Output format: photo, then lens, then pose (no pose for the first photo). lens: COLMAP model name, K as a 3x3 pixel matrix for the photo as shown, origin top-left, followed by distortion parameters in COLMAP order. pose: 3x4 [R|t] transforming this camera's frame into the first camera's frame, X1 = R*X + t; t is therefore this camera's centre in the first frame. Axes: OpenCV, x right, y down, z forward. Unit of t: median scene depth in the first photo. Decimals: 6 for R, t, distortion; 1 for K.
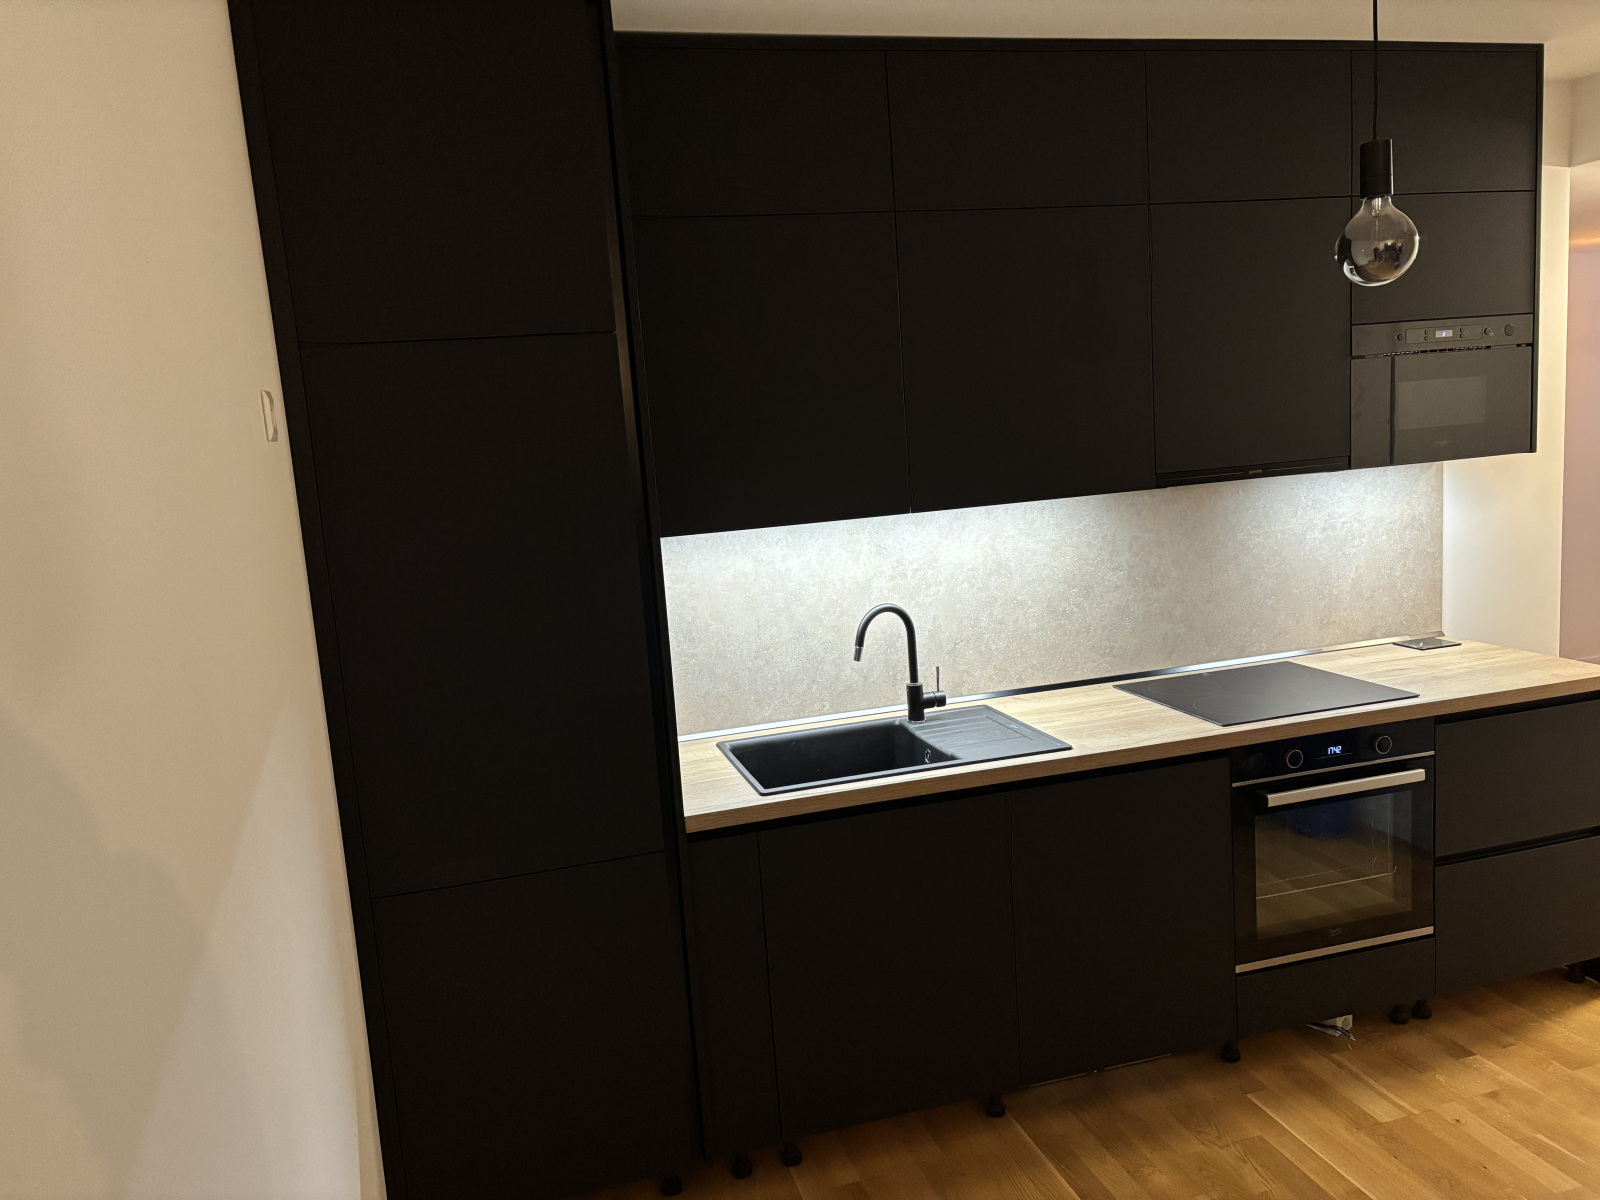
lens RADIAL K [[1215.2, 0, 800.0], [0, 1215.2, 600.0], [0, 0, 1]] dist [-0.048563, 0.001159]
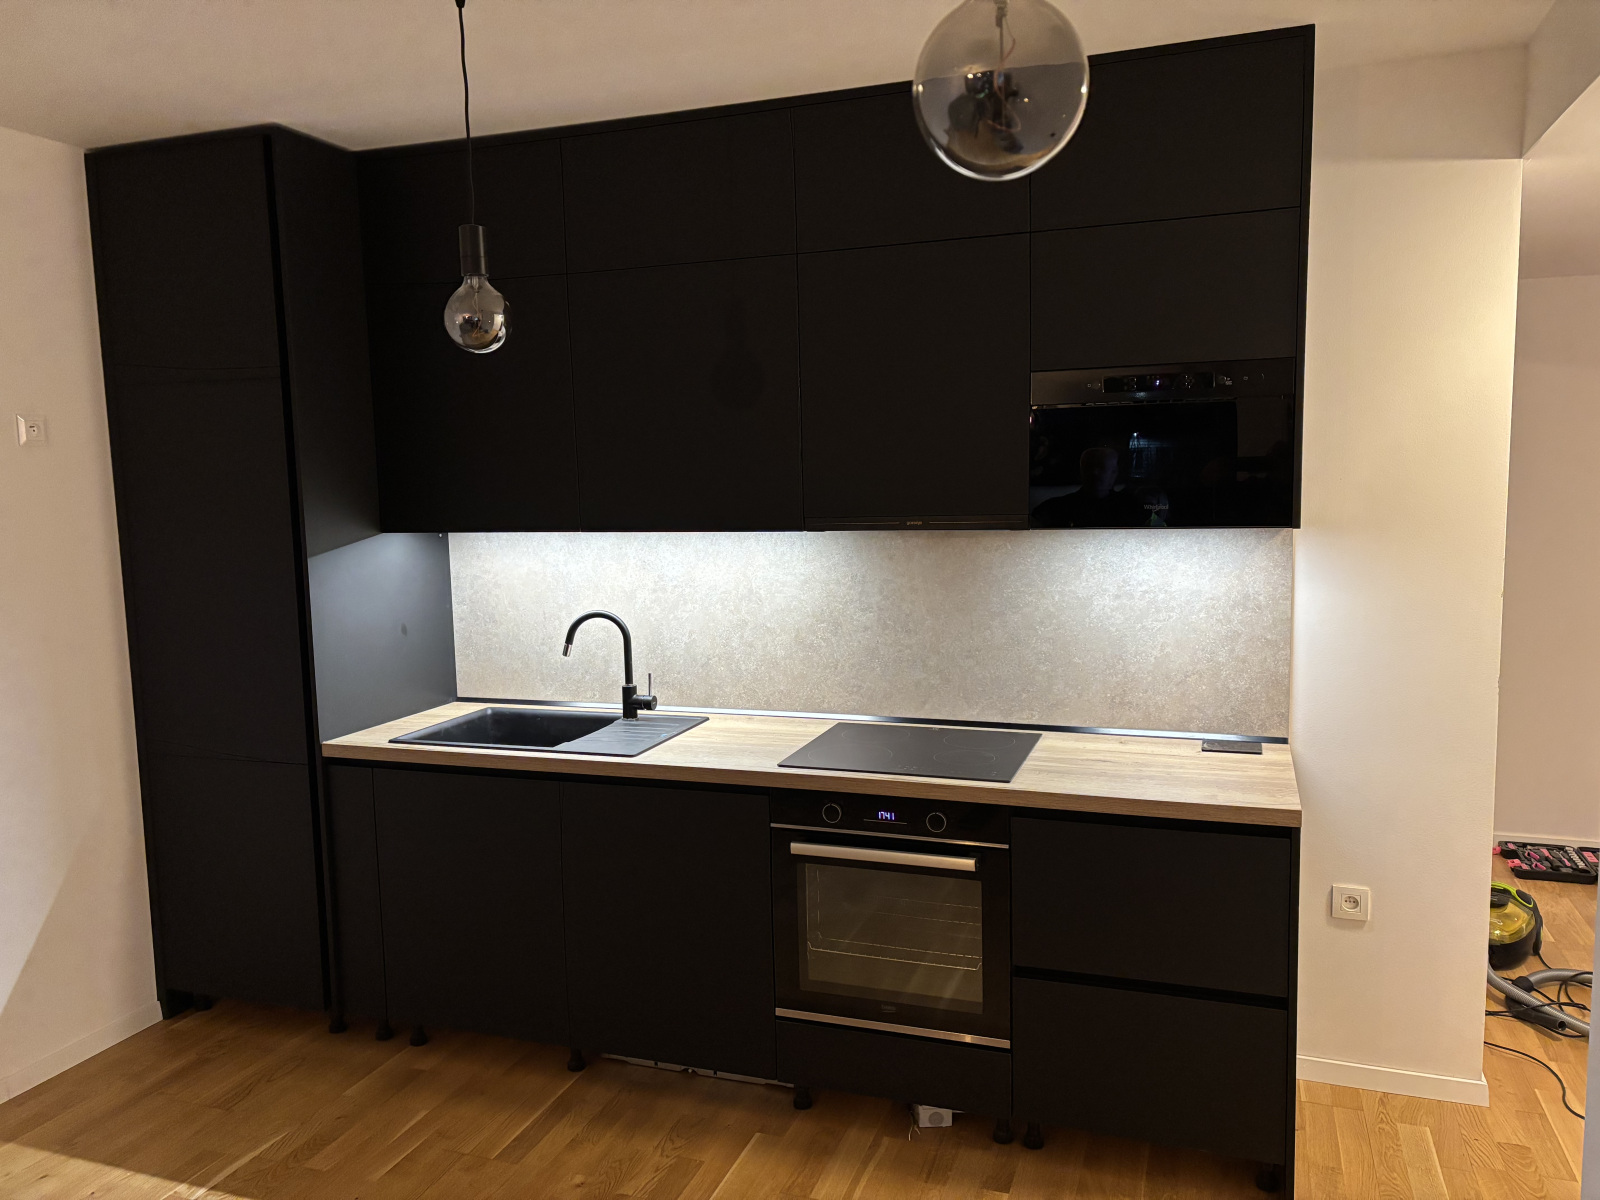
lens RADIAL K [[1215.2, 0, 800.0], [0, 1215.2, 600.0], [0, 0, 1]] dist [-0.048563, 0.001159]
pose [[0.832719, 0.124680, -0.539476, 0.760124], [-0.110992, 0.992129, 0.057970, -0.086178], [0.542457, 0.011605, 0.840003, 0.128452]]
